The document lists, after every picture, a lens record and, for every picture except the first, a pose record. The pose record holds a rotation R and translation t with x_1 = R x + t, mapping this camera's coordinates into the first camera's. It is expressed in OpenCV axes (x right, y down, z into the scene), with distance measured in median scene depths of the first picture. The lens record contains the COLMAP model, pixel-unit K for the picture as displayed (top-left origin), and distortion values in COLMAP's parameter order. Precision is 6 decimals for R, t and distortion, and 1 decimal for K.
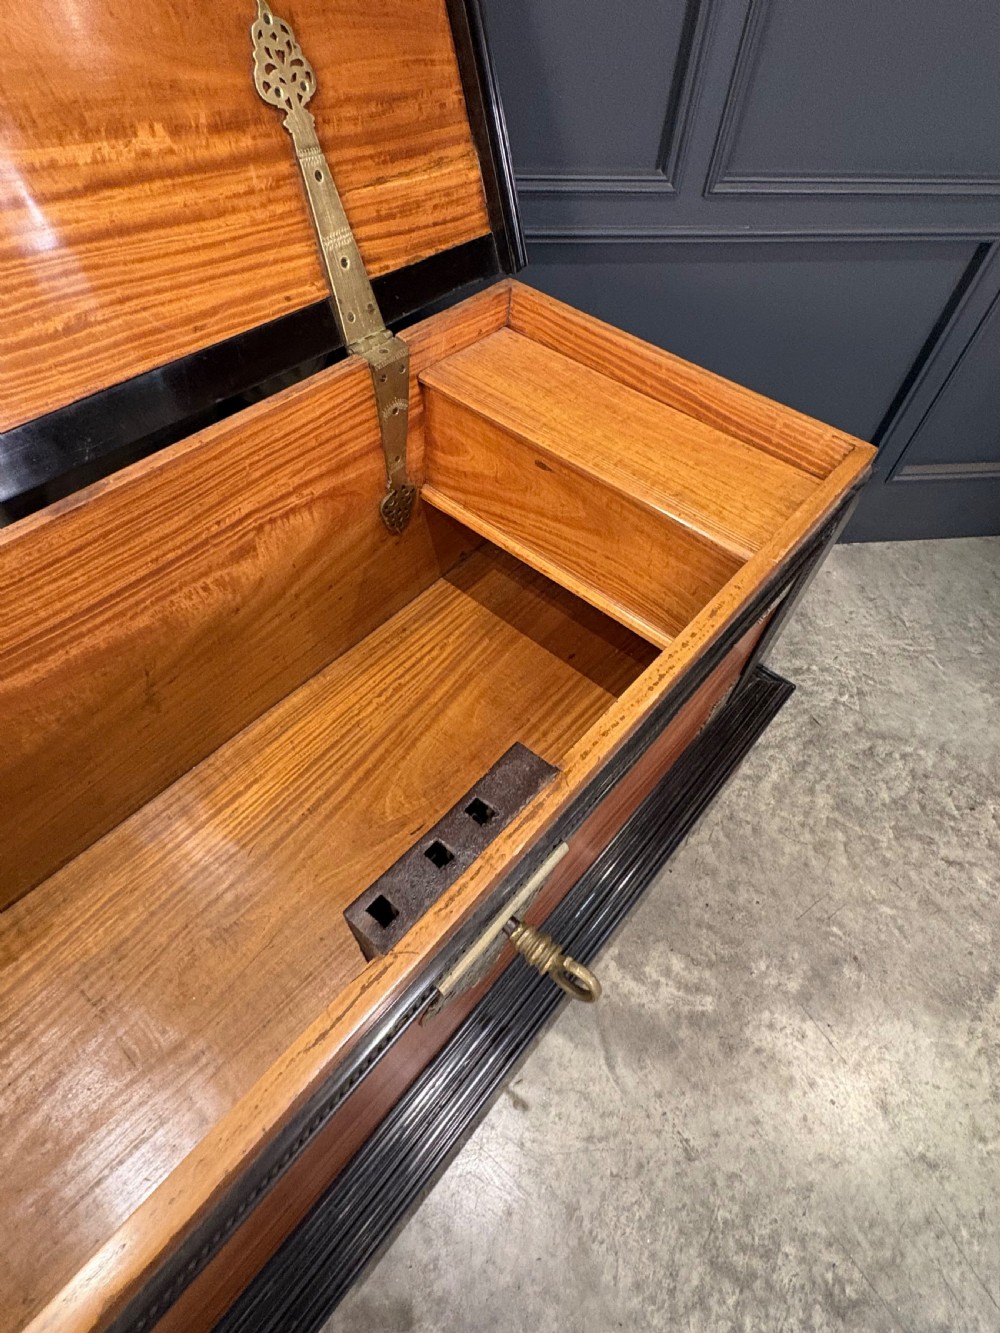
lens RADIAL K [[705.5, 0, 502.4], [0, 705.5, 660.5], [0, 0, 1]] dist [0.000531, 0.000010]
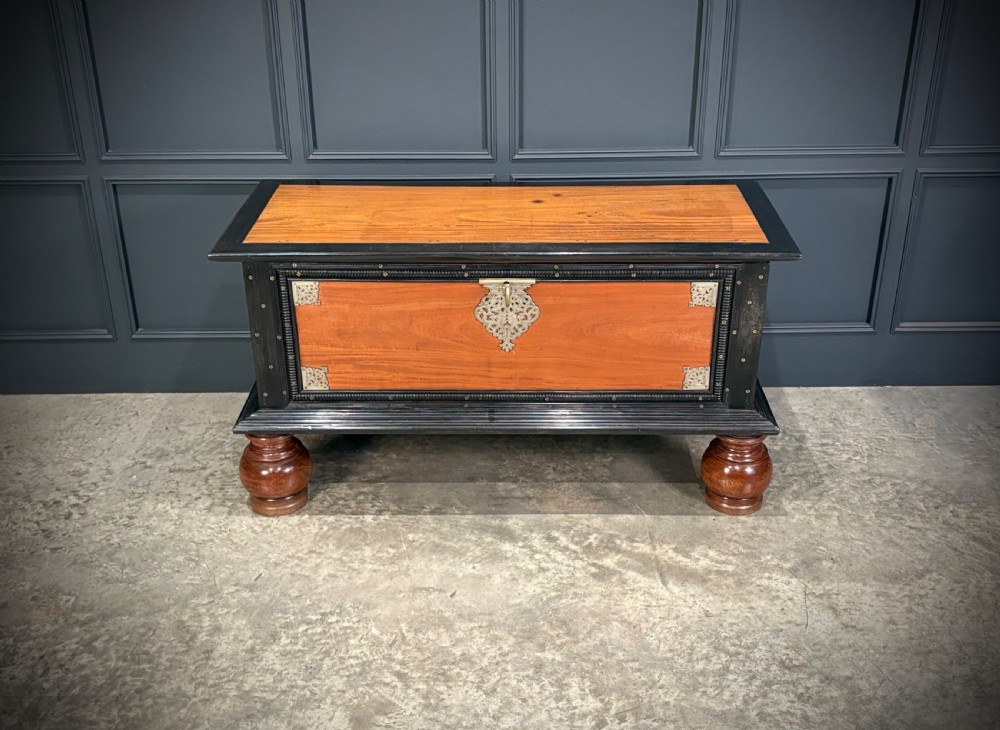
lens RADIAL K [[1145.6, 0, 501.8], [0, 1145.6, 389.9], [0, 0, 1]] dist [0.199705, -0.729256]
pose [[0.990883, 0.002729, -0.134697, 0.137413], [-0.061058, 0.900321, -0.430922, 1.349279], [0.120095, 0.435218, 0.892279, -1.662560]]
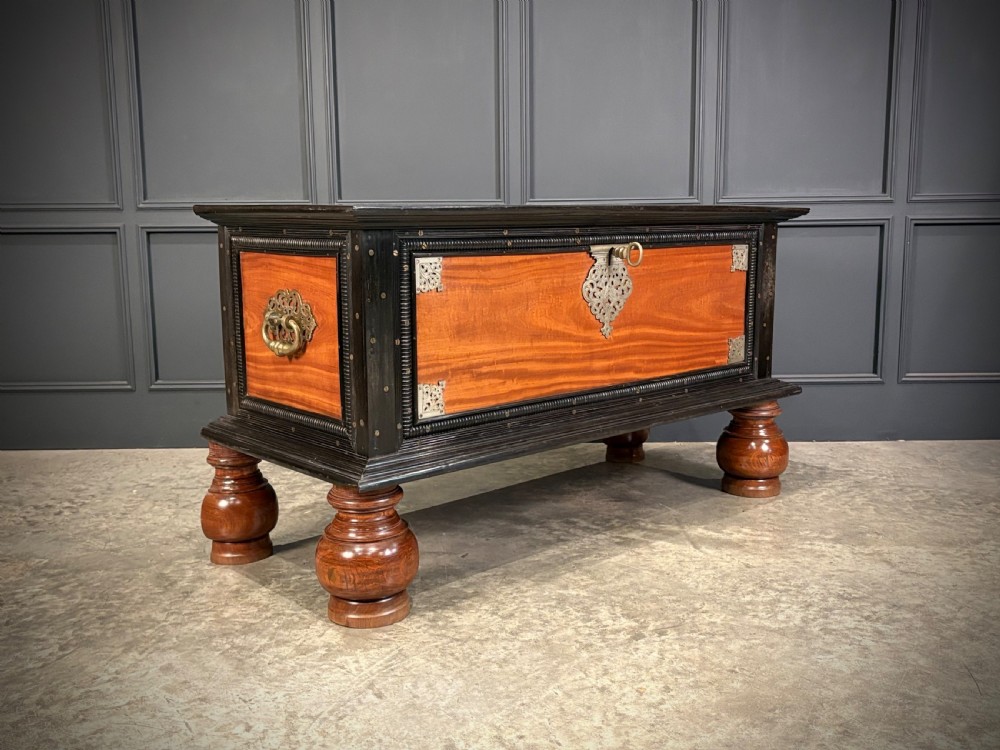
lens RADIAL K [[1009.0, 0, 500.2], [0, 1009.0, 364.7], [0, 0, 1]] dist [0.106006, -0.273138]
pose [[0.989919, -0.043573, -0.134766, 0.045724], [-0.063961, 0.711428, -0.699842, 1.831752], [0.126370, 0.701407, 0.701469, -0.849726]]
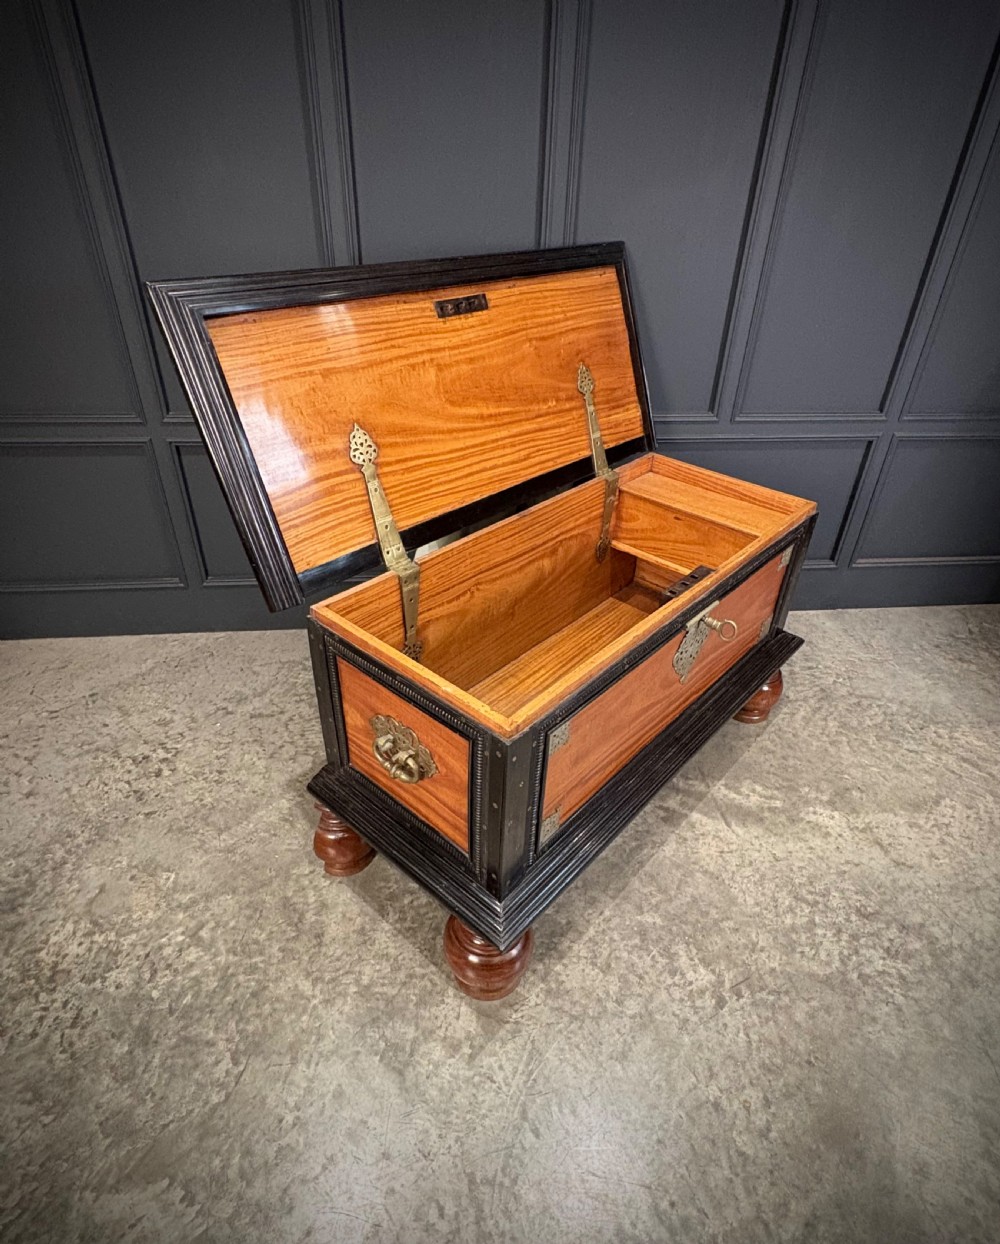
lens RADIAL K [[725.4, 0, 509.1], [0, 725.4, 637.3], [0, 0, 1]] dist [-0.001393, 0.000197]
pose [[0.999777, -0.009918, -0.018645, -0.376424], [0.003488, 0.948283, -0.317408, 0.702103], [0.020829, 0.317272, 0.948106, -0.956024]]
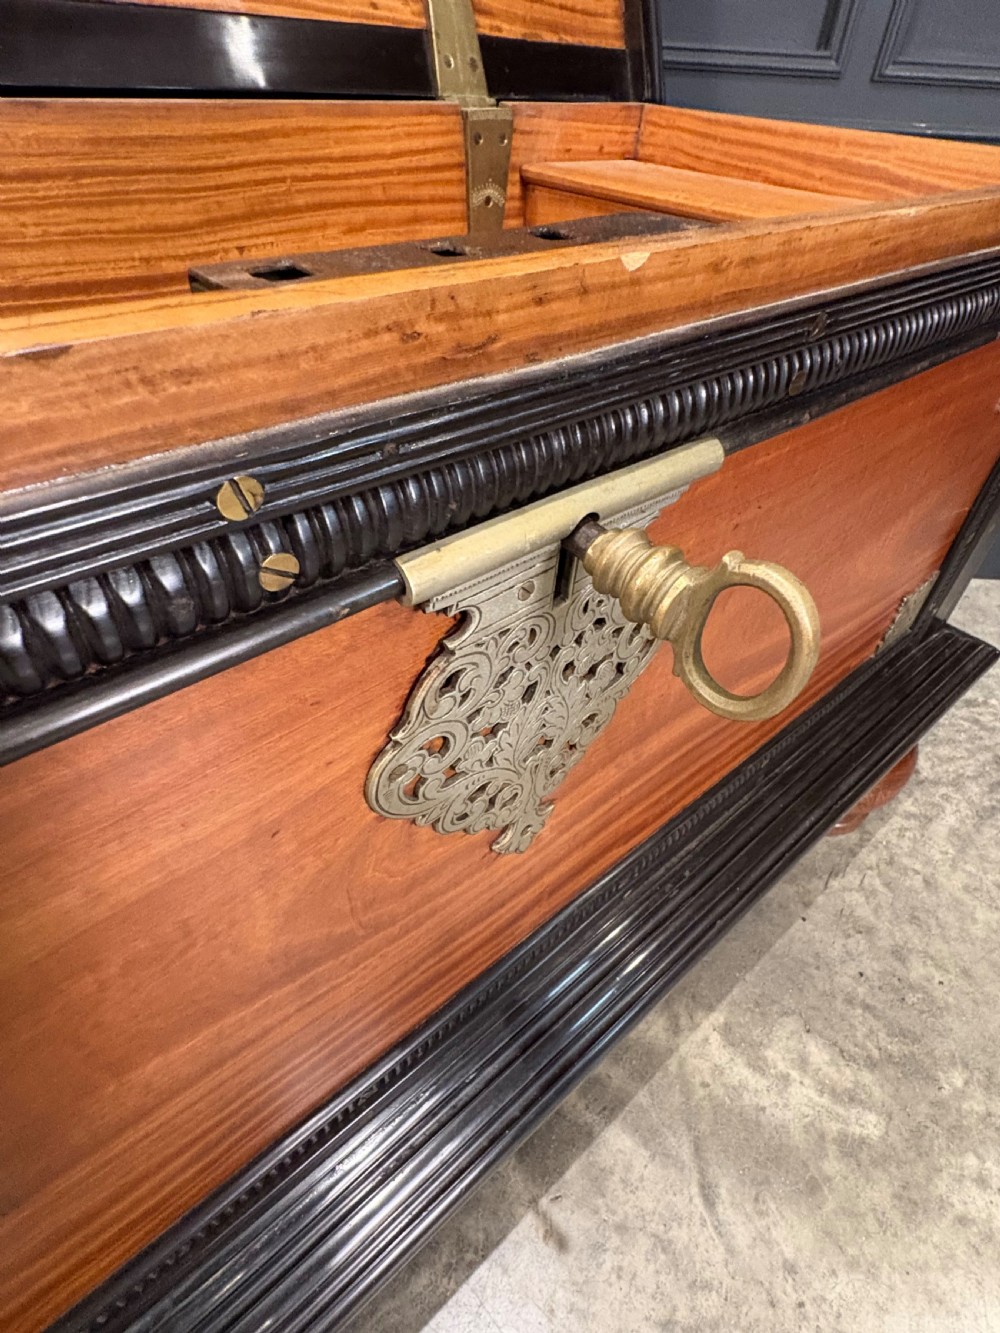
lens RADIAL K [[708.2, 0, 503.7], [0, 708.2, 653.5], [0, 0, 1]] dist [0.004058, -0.002297]
pose [[0.988615, 0.092484, -0.118691, 0.007447], [-0.116258, 0.970260, -0.212321, 0.265495], [0.095525, 0.223703, 0.969965, 0.281468]]
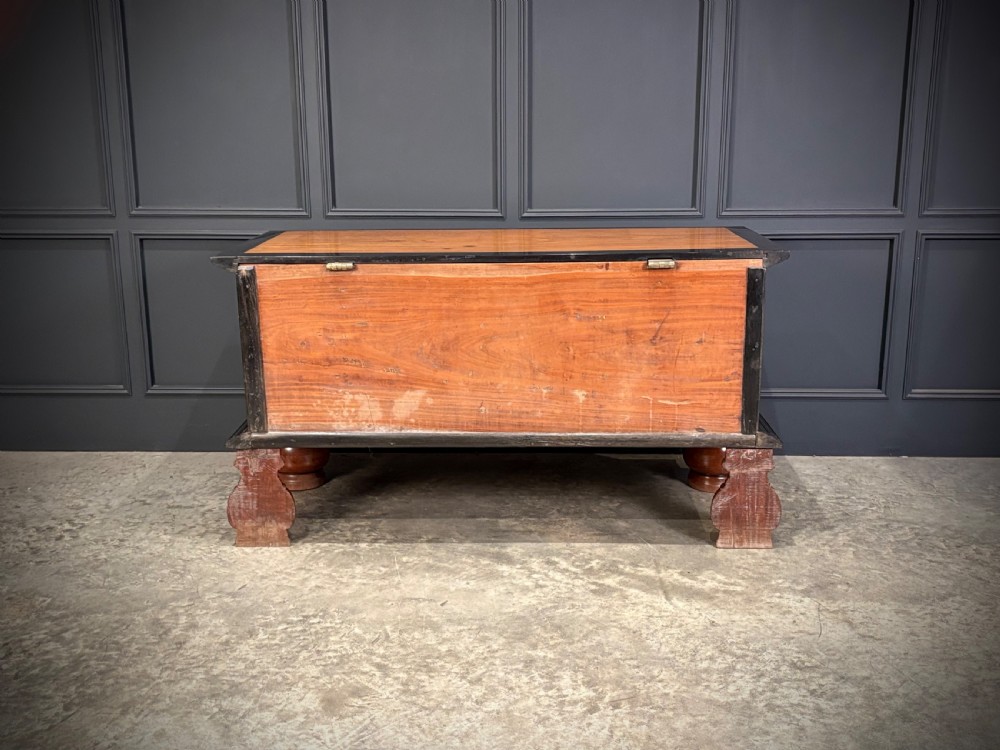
lens RADIAL K [[1115.5, 0, 498.9], [0, 1115.5, 358.5], [0, 0, 1]] dist [0.126421, -0.377632]
pose [[0.985059, -0.017136, -0.171360, 0.217523], [-0.095883, 0.771980, -0.628374, 1.751782], [0.143054, 0.635416, 0.758803, -1.277058]]
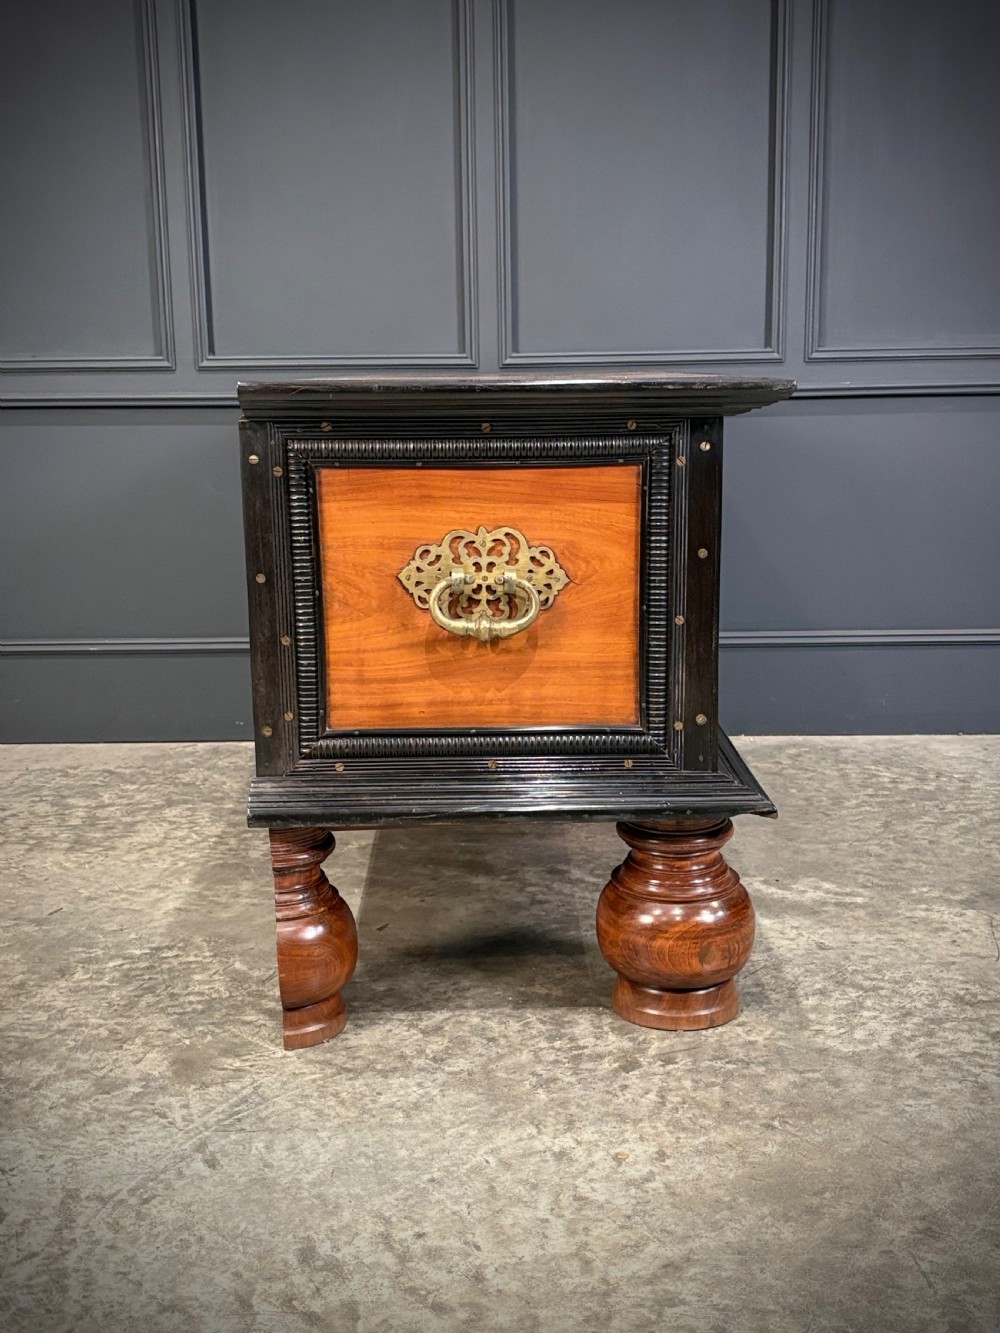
lens RADIAL K [[1557.3, 0, 501.3], [0, 1557.3, 667.8], [0, 0, 1]] dist [0.151813, -0.541655]
pose [[0.987021, -0.036506, -0.156387, 0.168221], [-0.076768, 0.748087, -0.659146, 1.748359], [0.141054, 0.662596, 0.735575, -0.845451]]
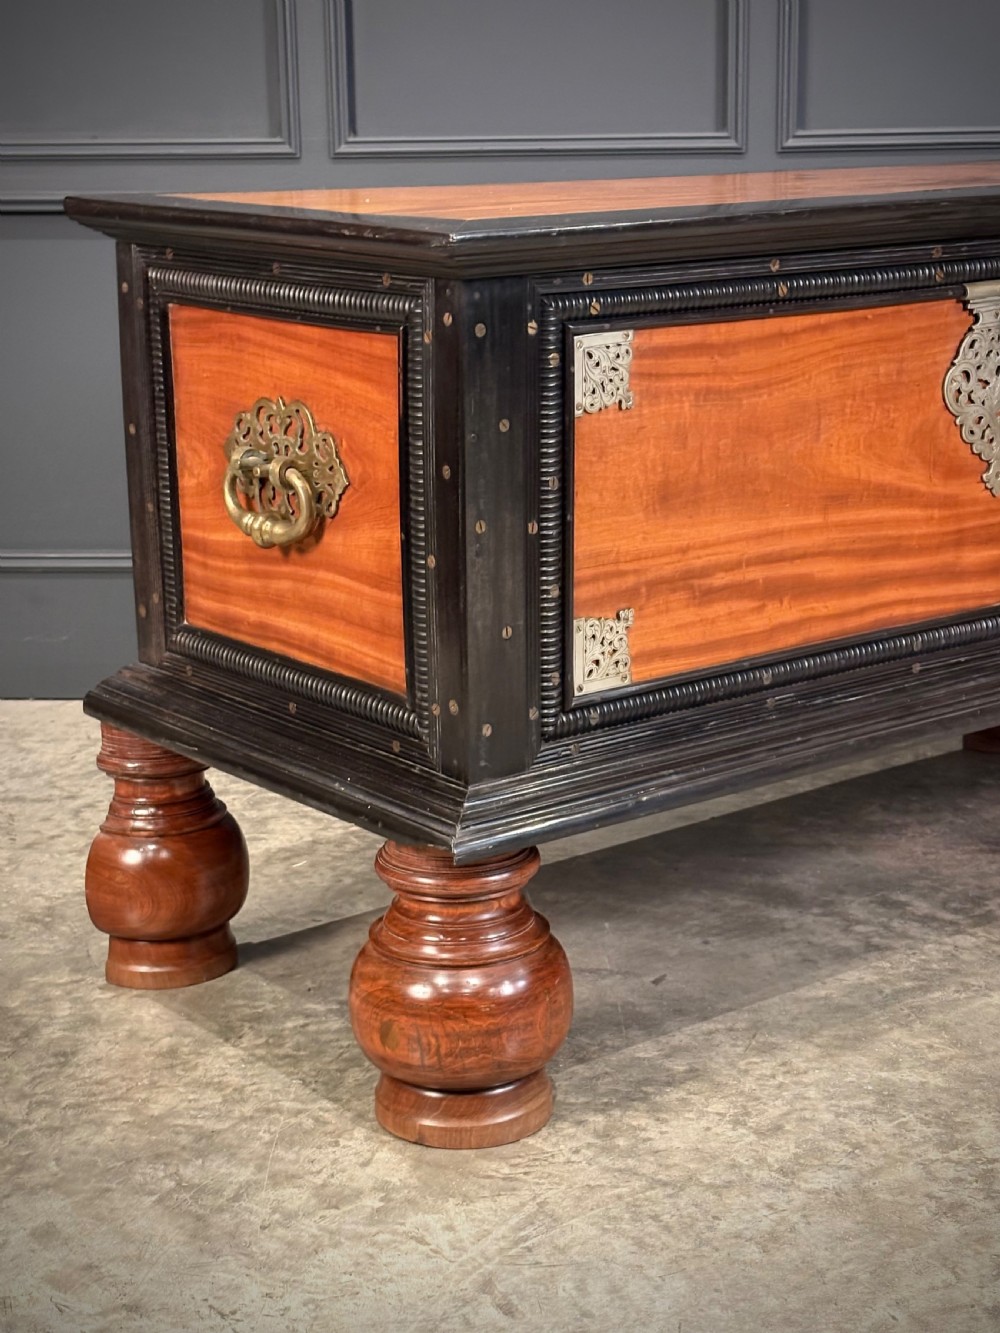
lens RADIAL K [[2348.4, 0, 498.2], [0, 2348.4, 685.1], [0, 0, 1]] dist [0.305482, -1.379507]
pose [[0.979226, -0.017407, -0.202025, -0.025163], [-0.113407, 0.778905, -0.616803, 1.812350], [0.168095, 0.626900, 0.760750, -0.987337]]
